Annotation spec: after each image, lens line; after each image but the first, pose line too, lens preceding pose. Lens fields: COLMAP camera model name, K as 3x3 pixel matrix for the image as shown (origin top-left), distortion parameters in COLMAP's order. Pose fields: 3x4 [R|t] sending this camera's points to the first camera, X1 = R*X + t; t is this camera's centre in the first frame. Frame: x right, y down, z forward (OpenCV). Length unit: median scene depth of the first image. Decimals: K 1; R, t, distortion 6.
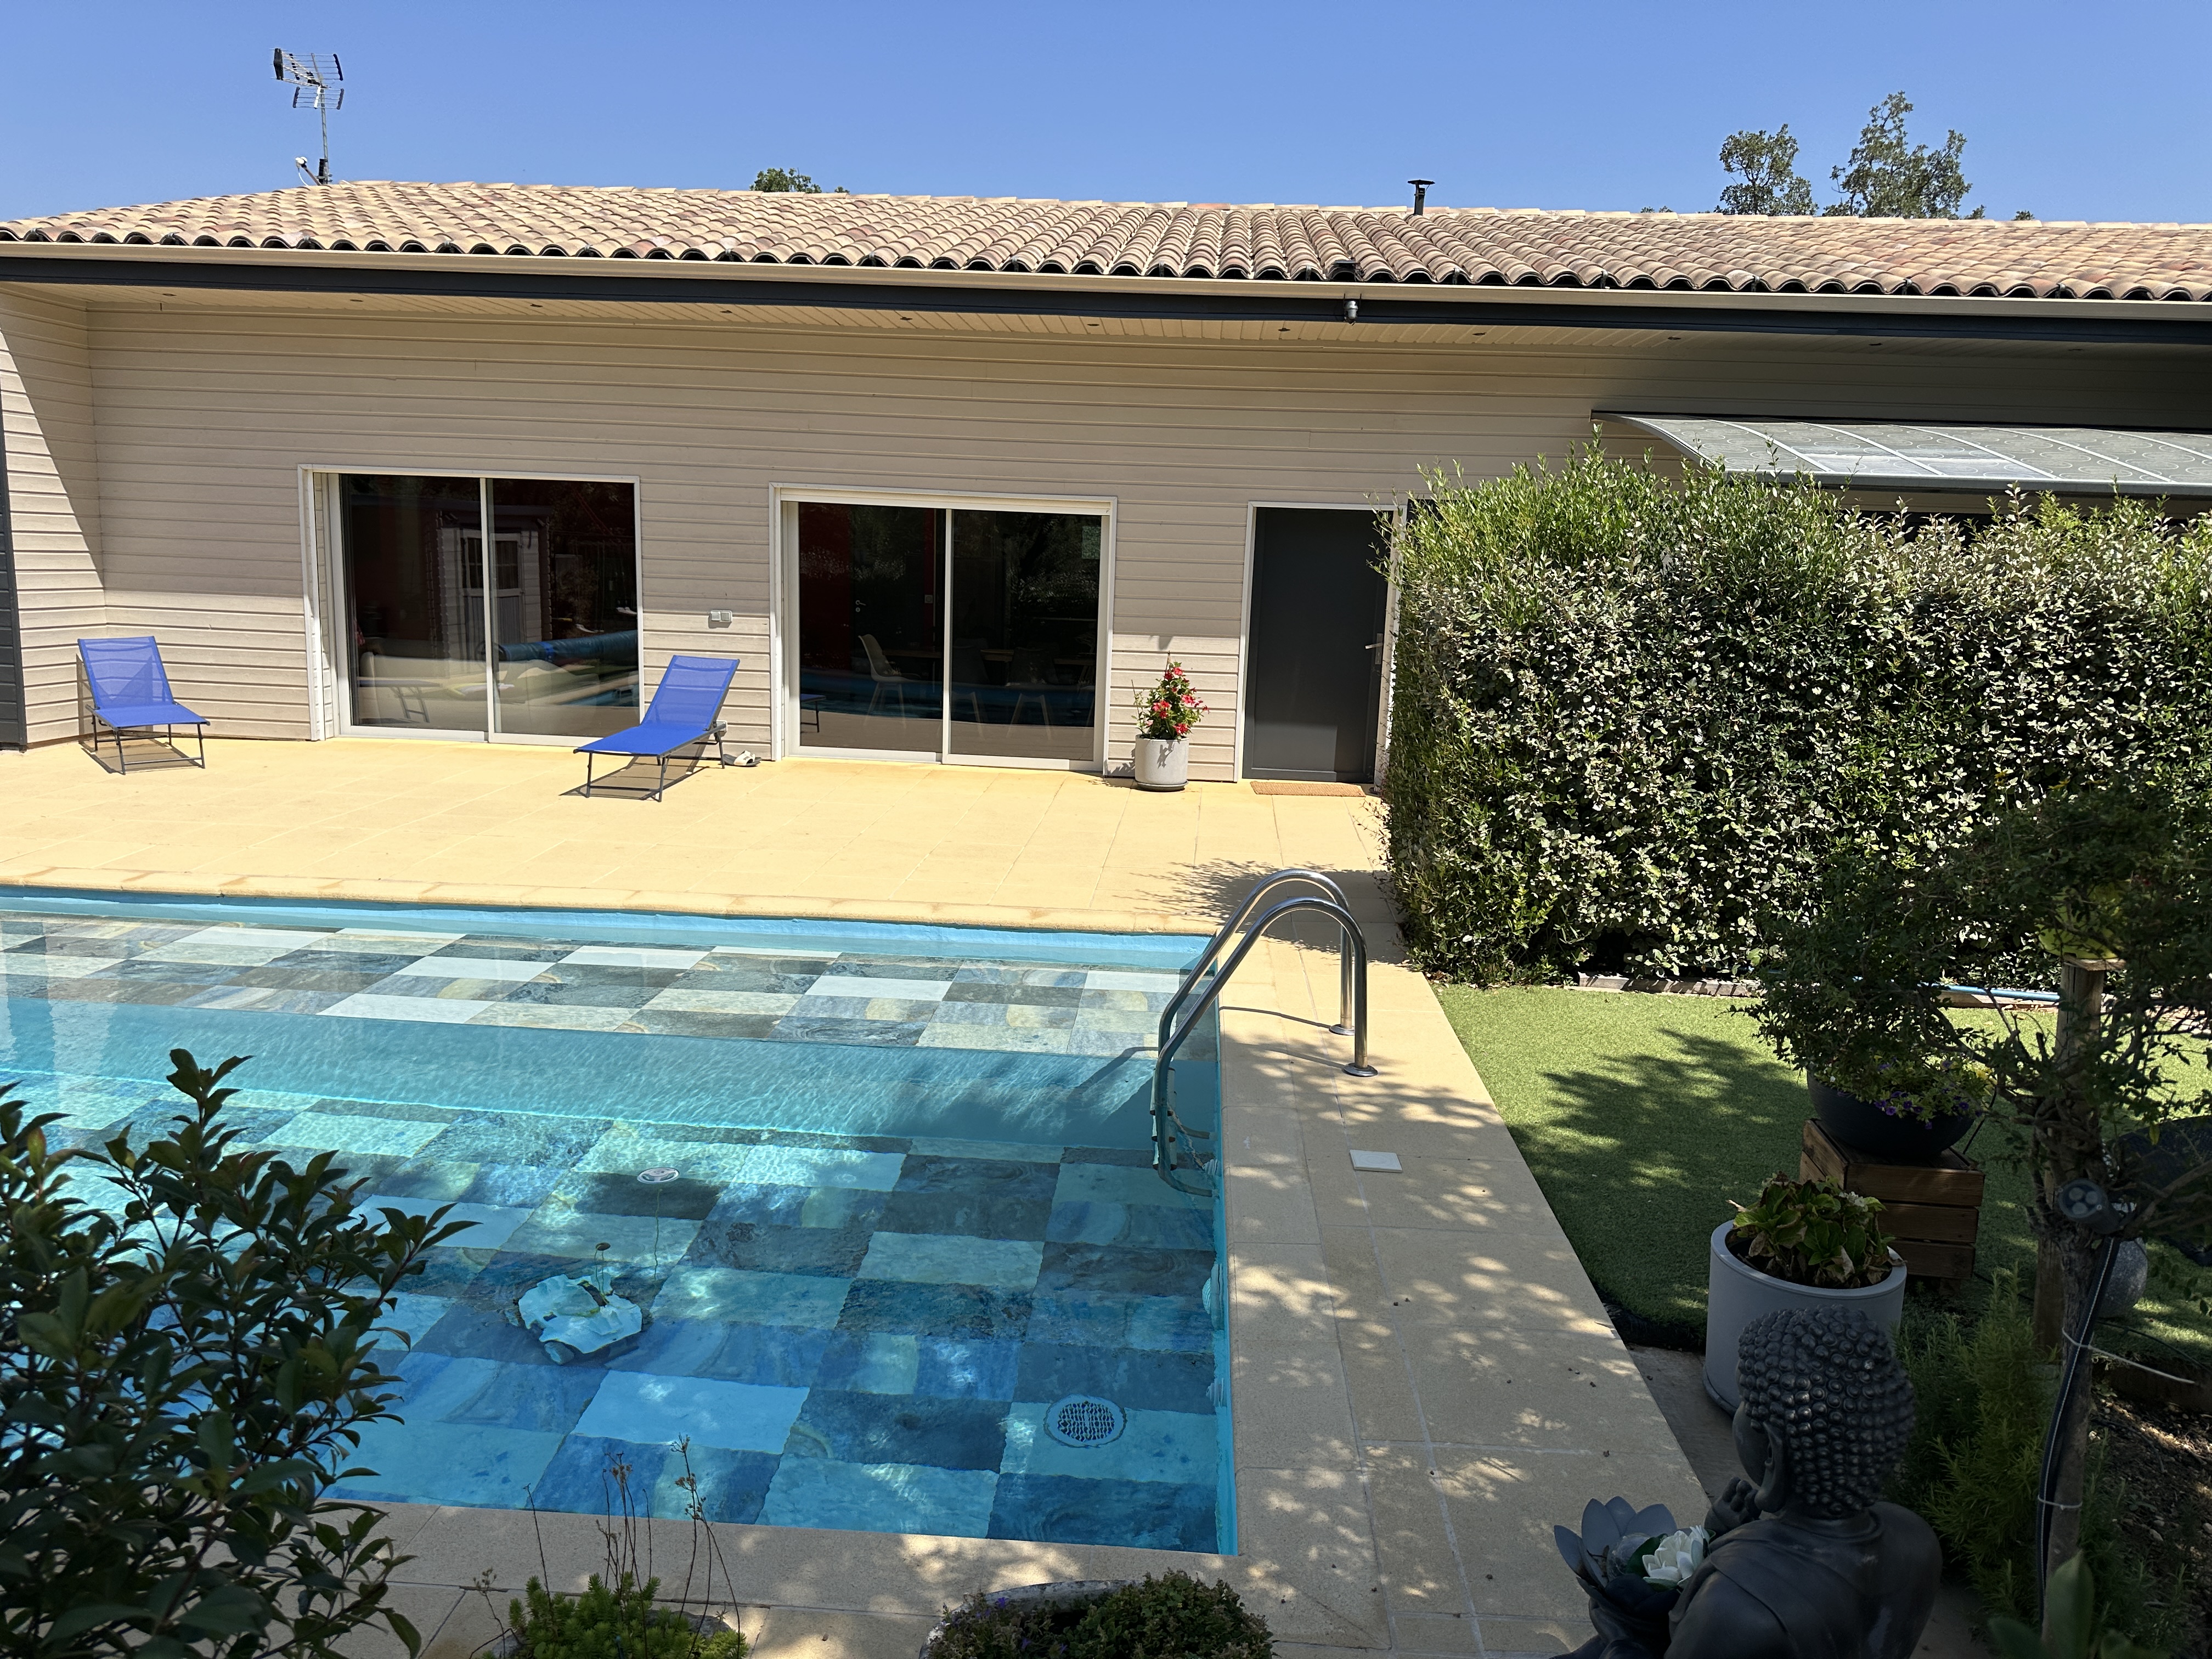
lens RADIAL K [[1541.7, 0, 1134.5], [0, 1541.7, 830.5], [0, 0, 1]] dist [0.031549, -0.063864]
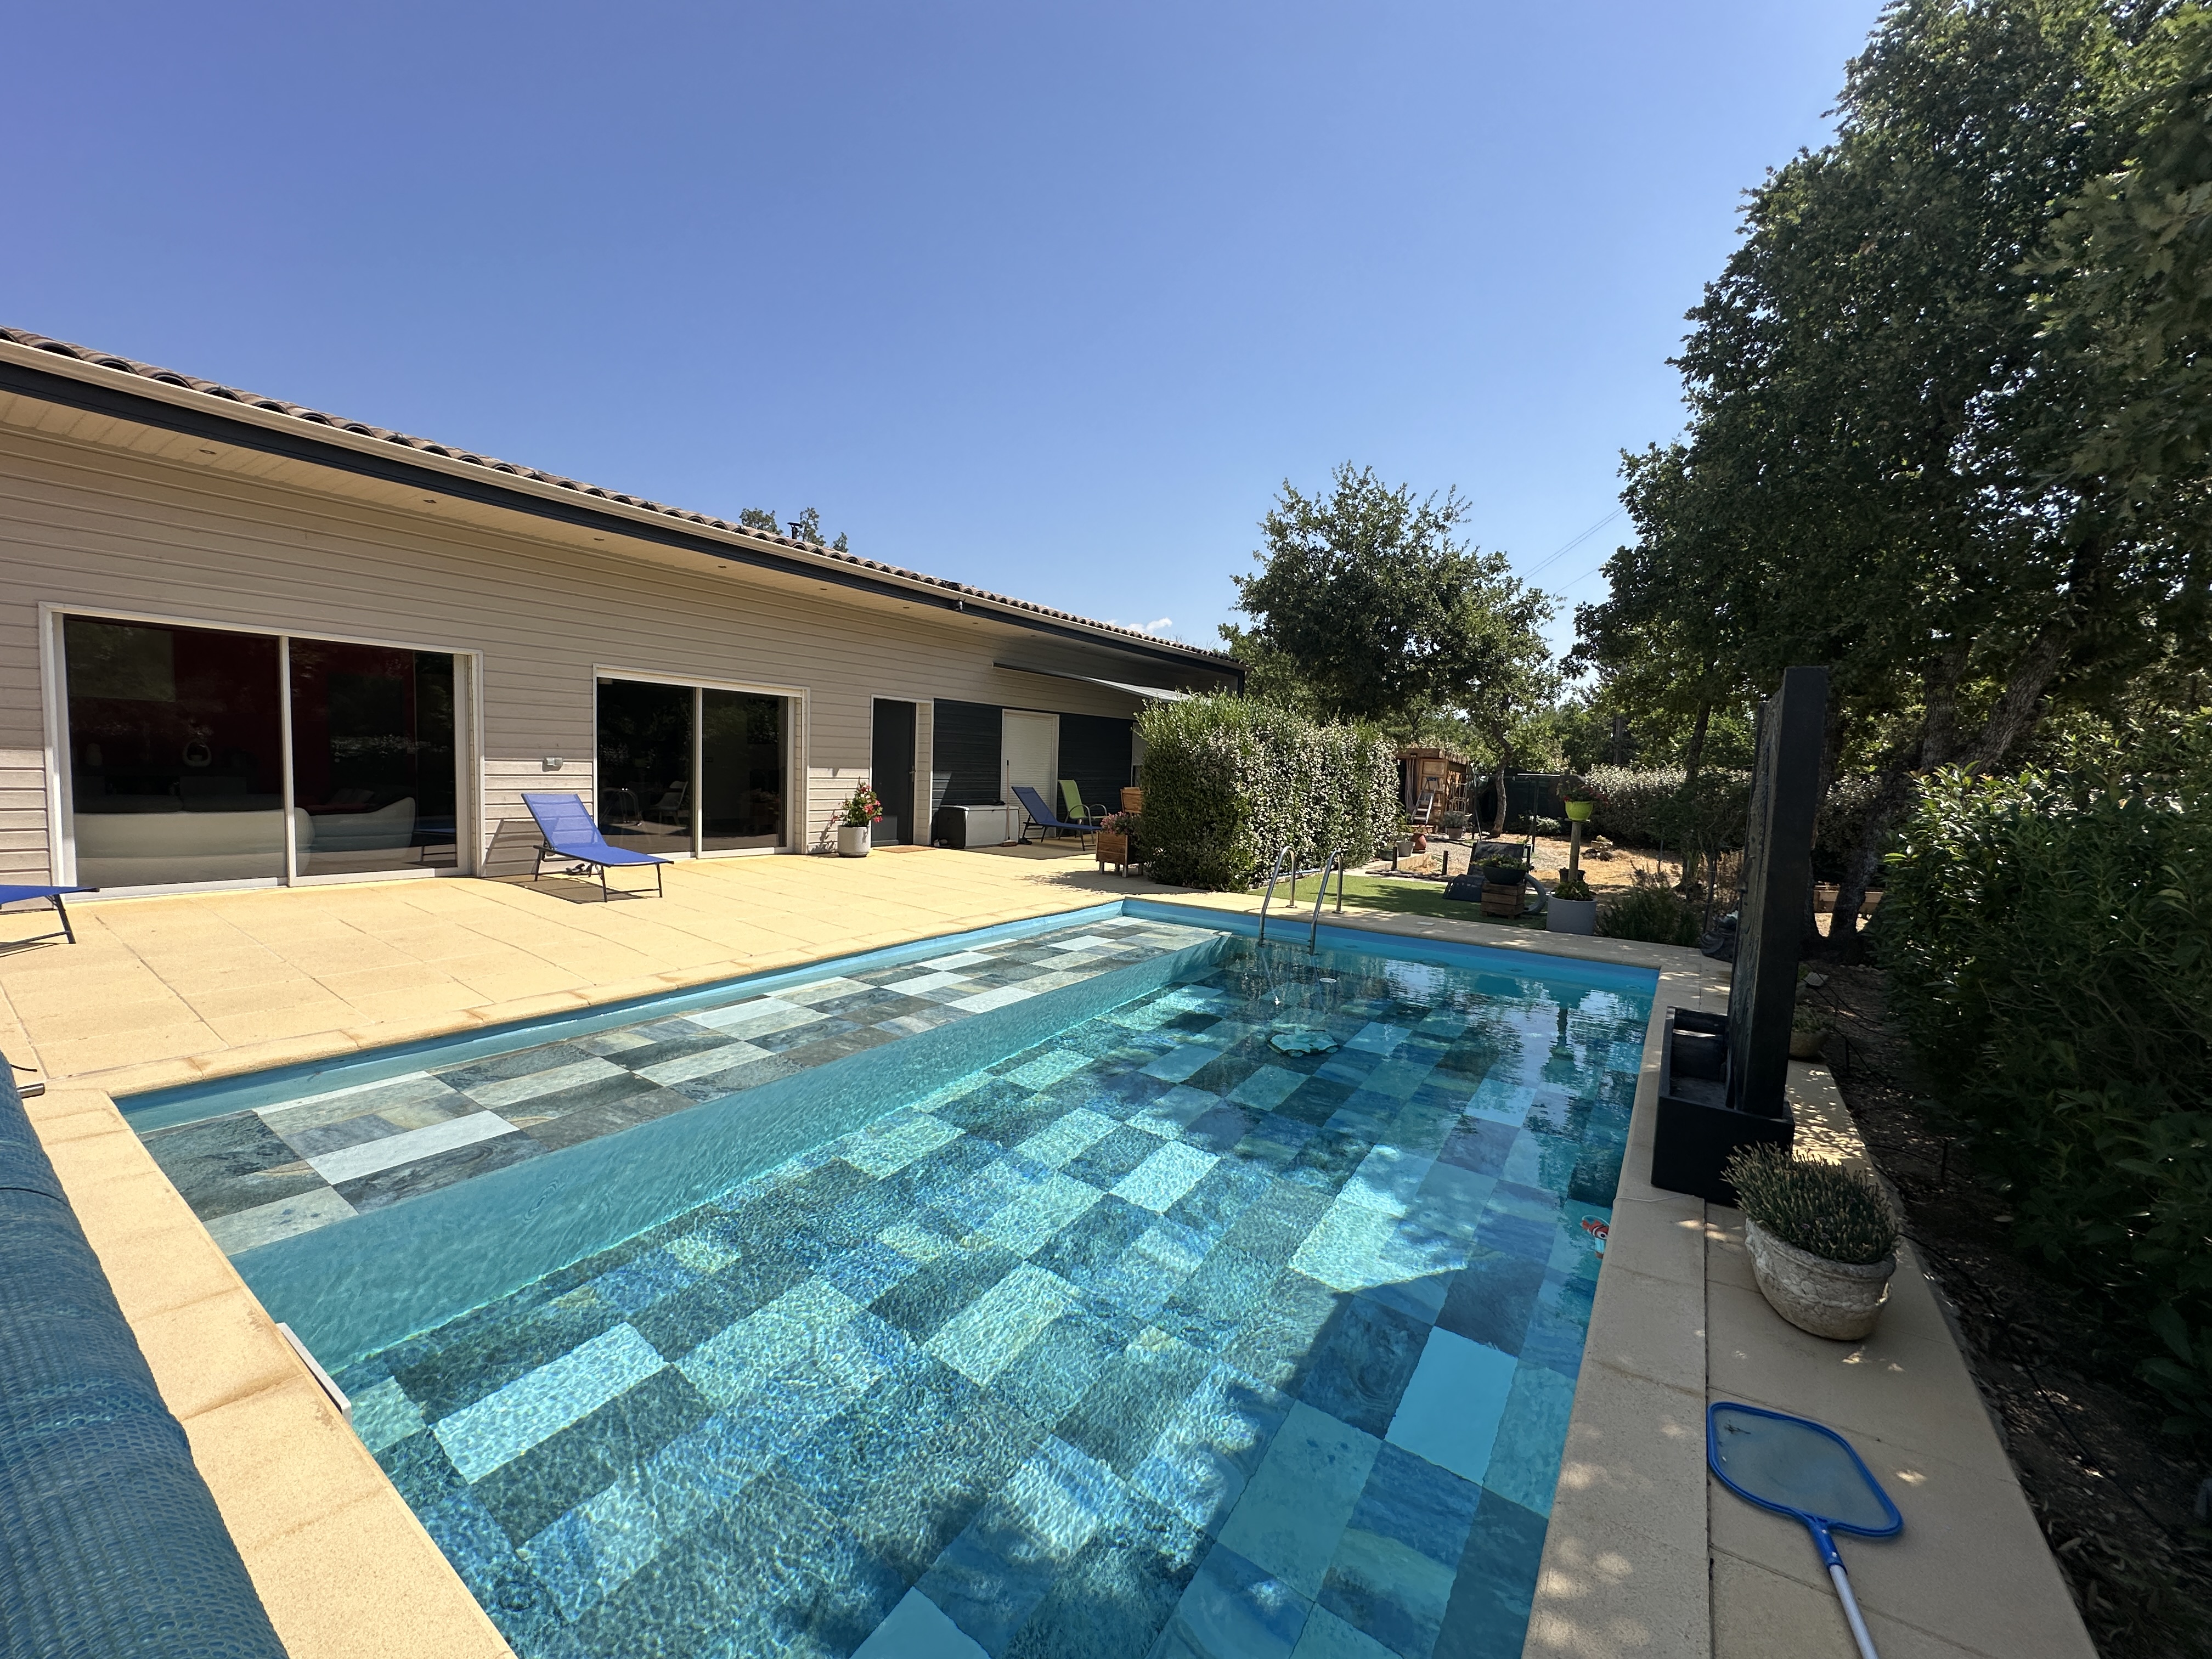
lens RADIAL K [[884.8, 0, 1104.1], [0, 884.8, 830.8], [0, 0, 1]] dist [-0.003582, 0.000850]
pose [[0.510391, -0.083386, 0.855890, -1.010729], [0.132245, 0.991059, 0.017694, -0.051192], [-0.849713, 0.104156, 0.516855, 0.349254]]
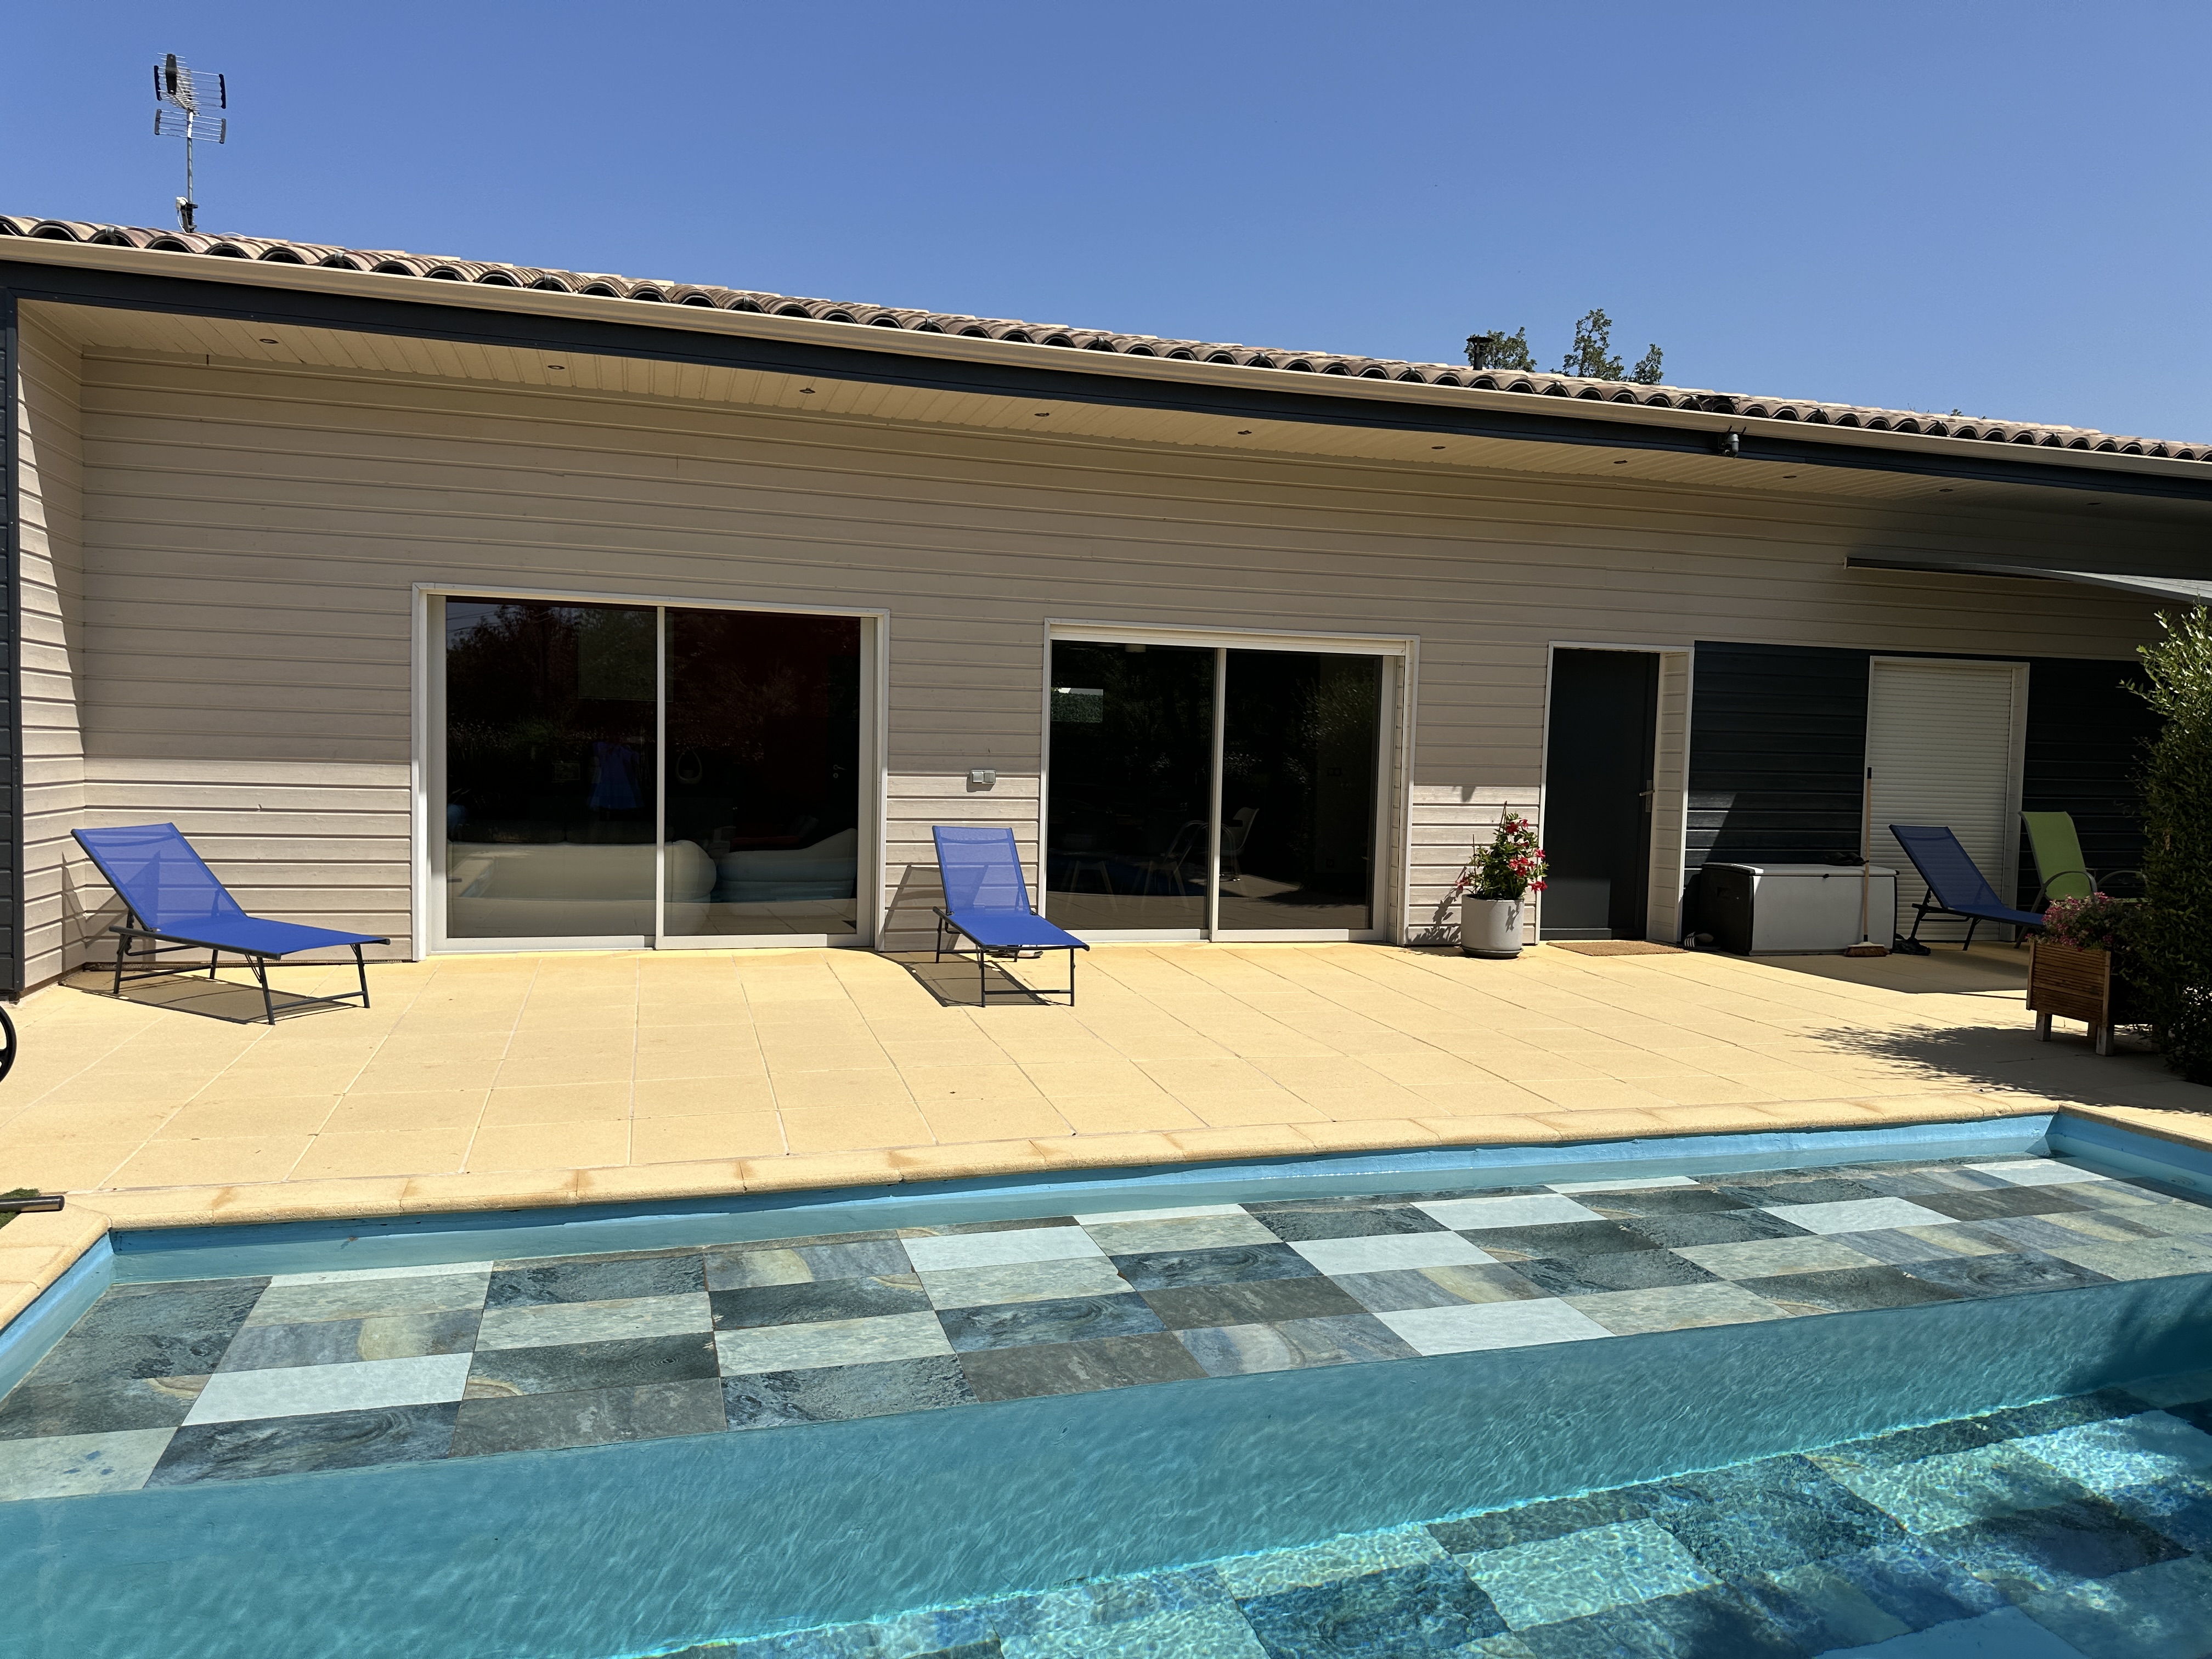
lens RADIAL K [[1518.6, 0, 1098.6], [0, 1518.6, 841.0], [0, 0, 1]] dist [0.071517, -0.120473]
pose [[0.939428, -0.035930, 0.340859, -0.731630], [0.070716, 0.993412, -0.090182, -0.041846], [-0.335373, 0.108823, 0.935779, 0.343059]]
